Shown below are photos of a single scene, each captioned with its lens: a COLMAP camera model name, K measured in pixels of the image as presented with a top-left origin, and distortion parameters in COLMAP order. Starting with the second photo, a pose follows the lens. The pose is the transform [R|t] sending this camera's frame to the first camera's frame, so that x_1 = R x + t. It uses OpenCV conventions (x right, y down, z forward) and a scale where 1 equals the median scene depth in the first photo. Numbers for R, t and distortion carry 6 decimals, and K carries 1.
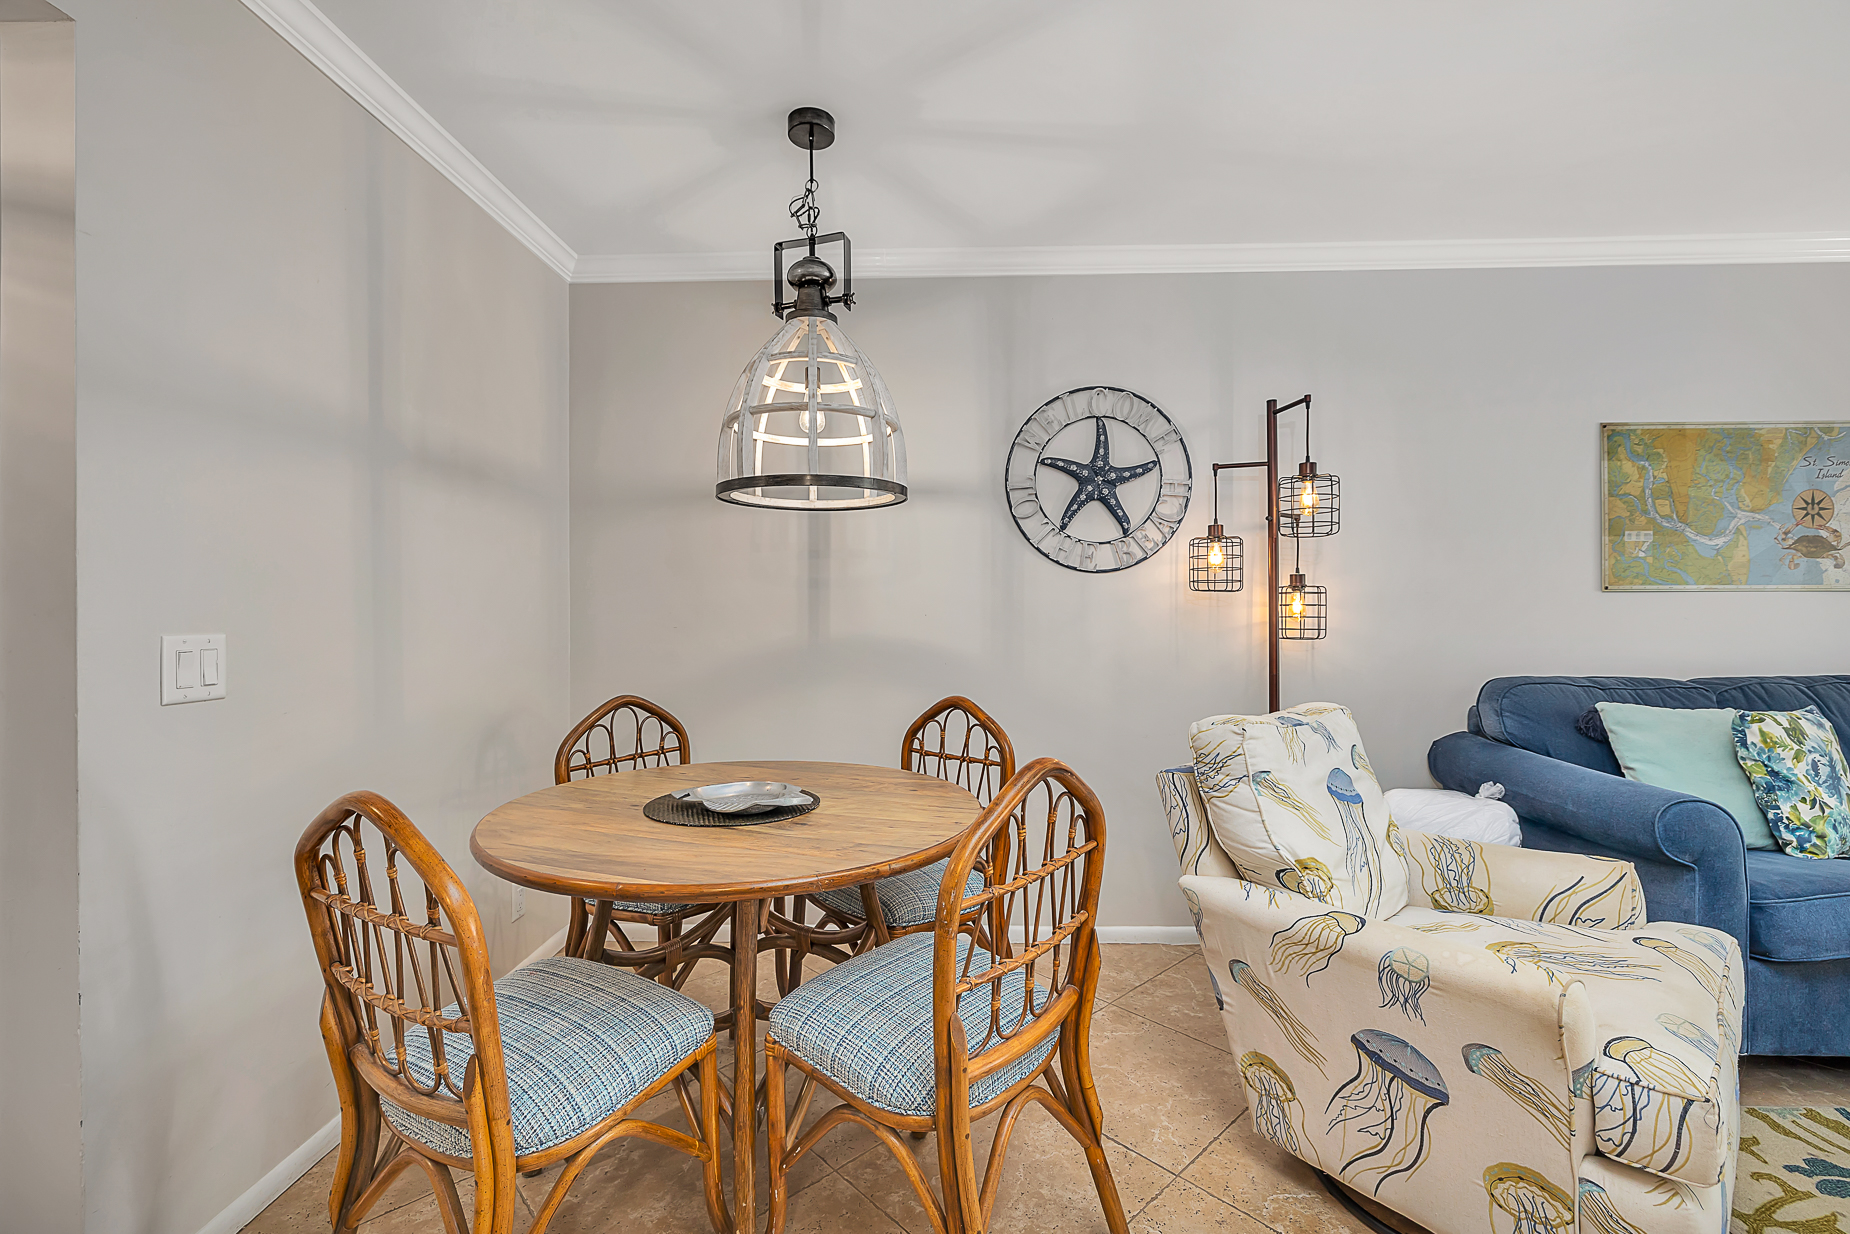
lens RADIAL K [[790.0, 0, 944.6], [0, 790.0, 613.0], [0, 0, 1]] dist [-0.002481, 0.000195]
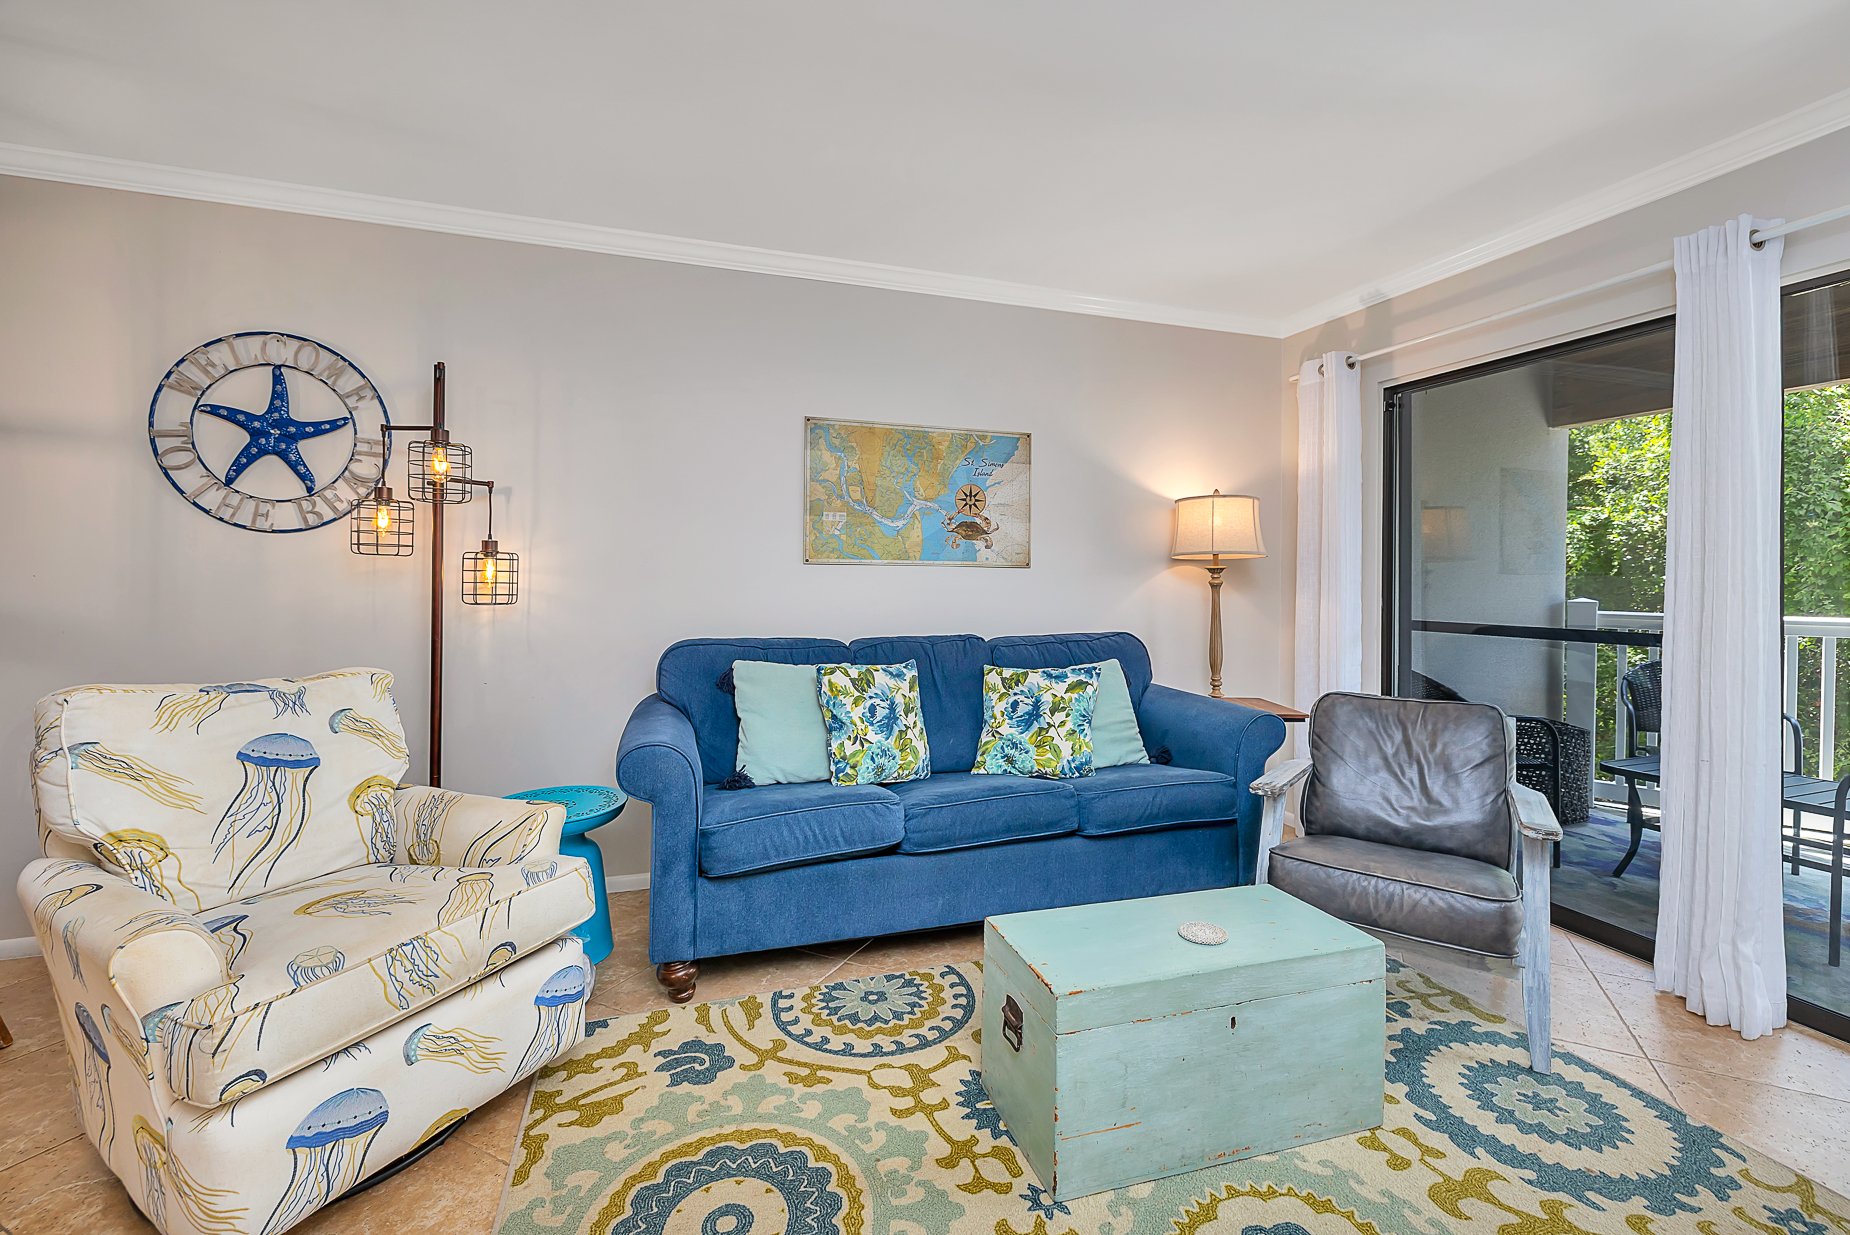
lens RADIAL K [[790.0, 0, 936.8], [0, 790.0, 584.6], [0, 0, 1]] dist [-0.002481, 0.000195]
pose [[0.937918, 0.010950, 0.346683, 0.641560], [-0.013930, 0.999884, 0.006105, -0.006670], [-0.346576, -0.010555, 0.937962, -0.152230]]
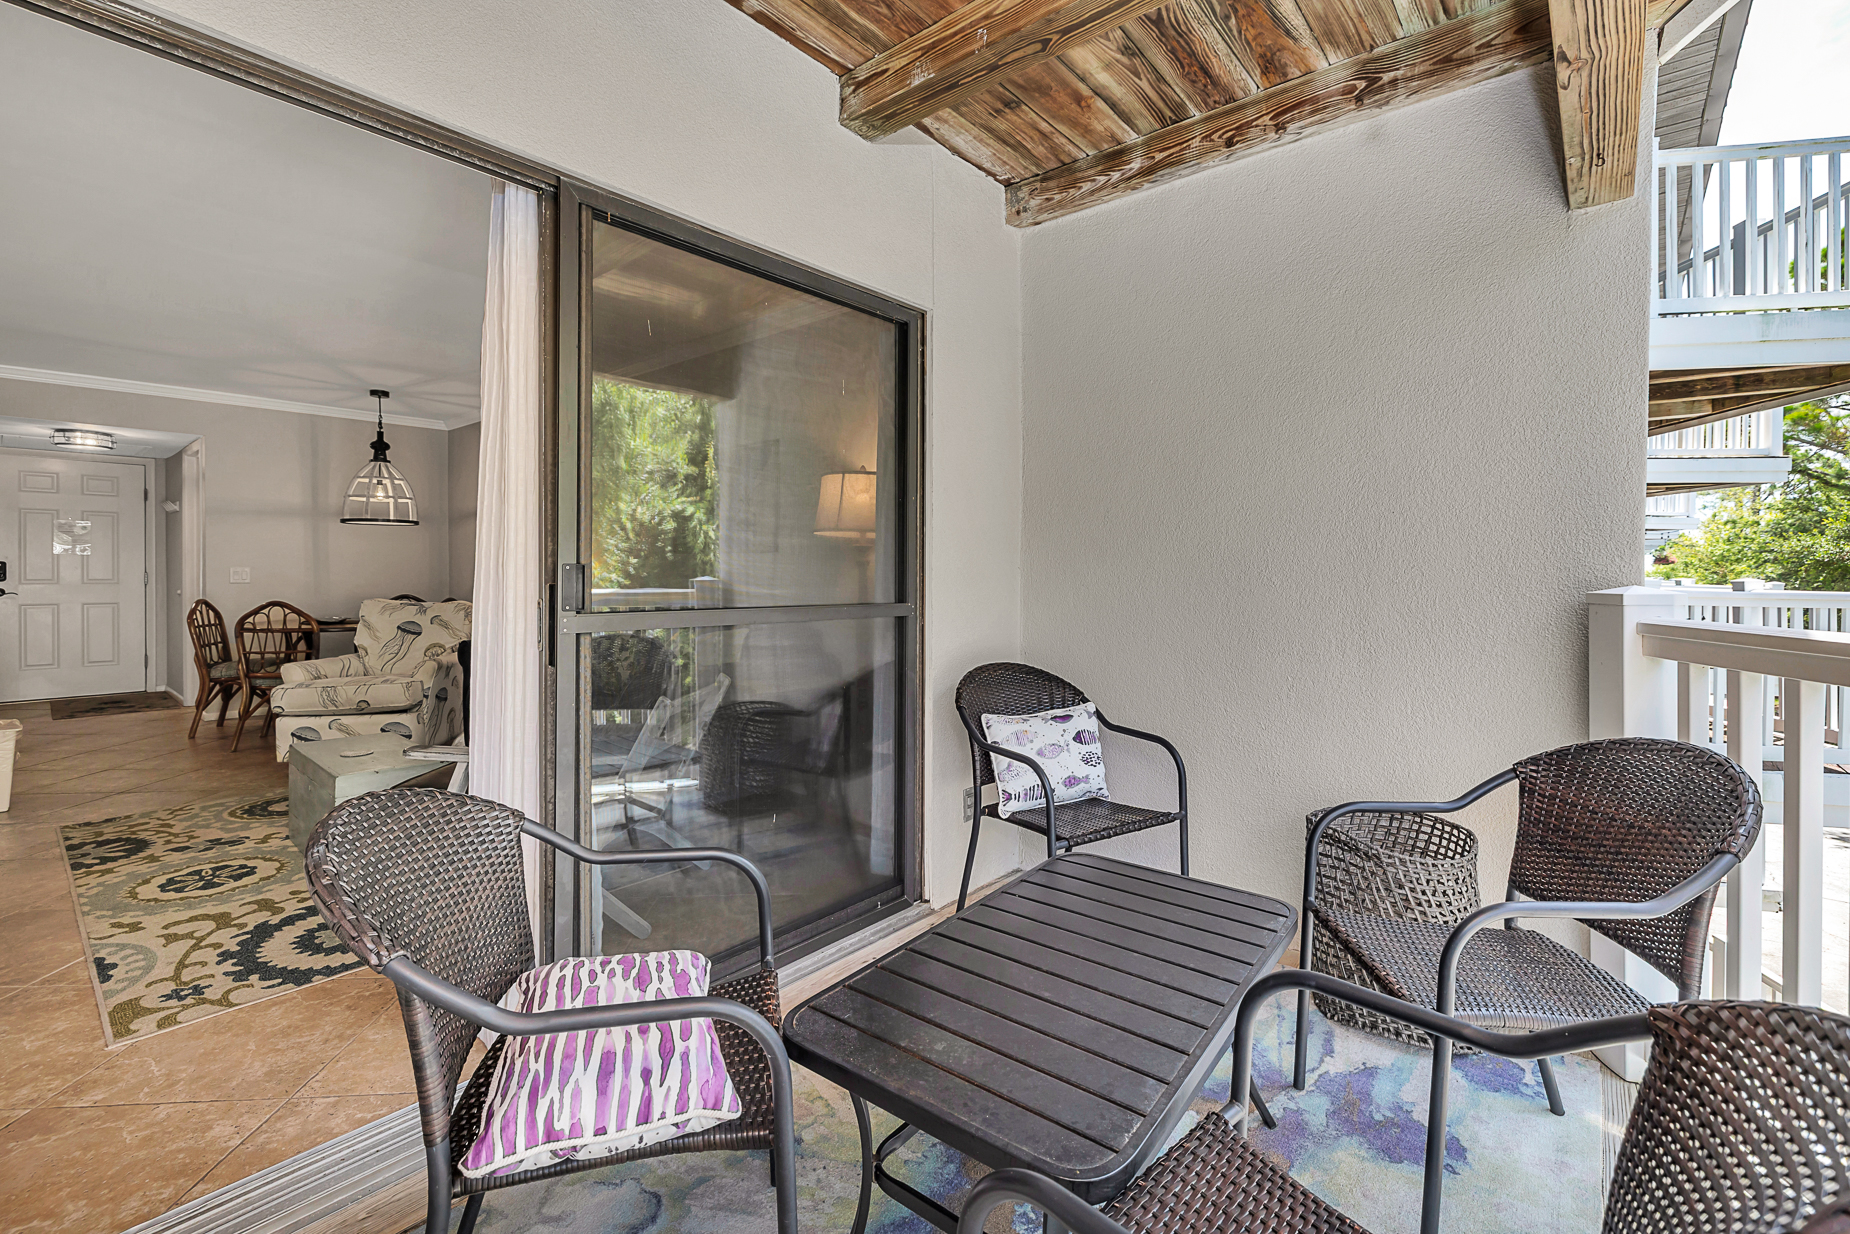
lens RADIAL K [[810.0, 0, 914.3], [0, 810.0, 577.1], [0, 0, 1]] dist [0.002888, 0.000512]
pose [[0.770160, 0.004107, -0.637838, 2.427324], [-0.001870, 0.999990, 0.004180, 0.023994], [0.637848, -0.002026, 0.770159, -0.010735]]
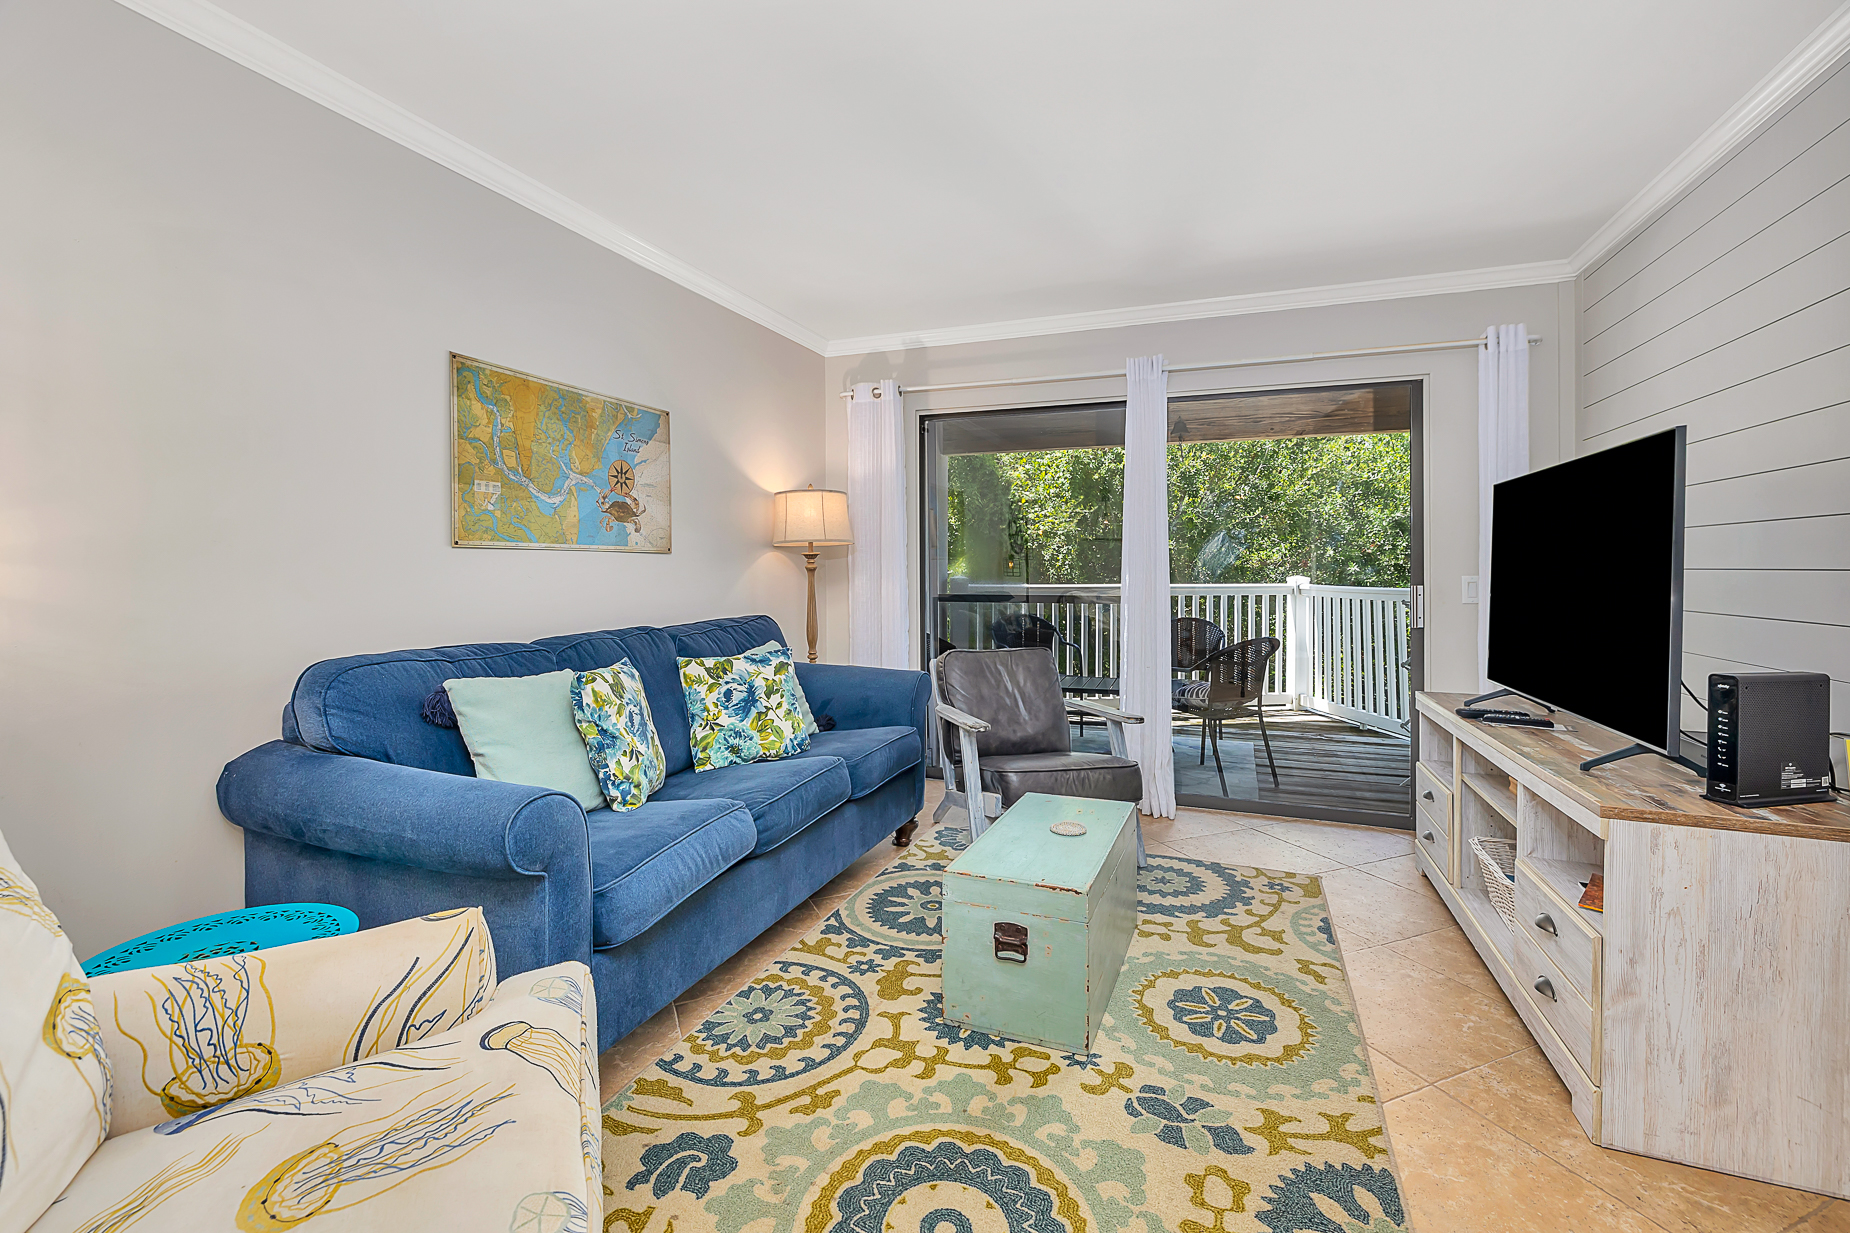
lens RADIAL K [[790.0, 0, 905.5], [0, 790.0, 577.0], [0, 0, 1]] dist [-0.002481, 0.000195]
pose [[0.357033, -0.006453, 0.934069, 0.209644], [0.000366, 0.999977, 0.006768, 0.000203], [-0.934092, -0.002074, 0.357027, 0.234290]]
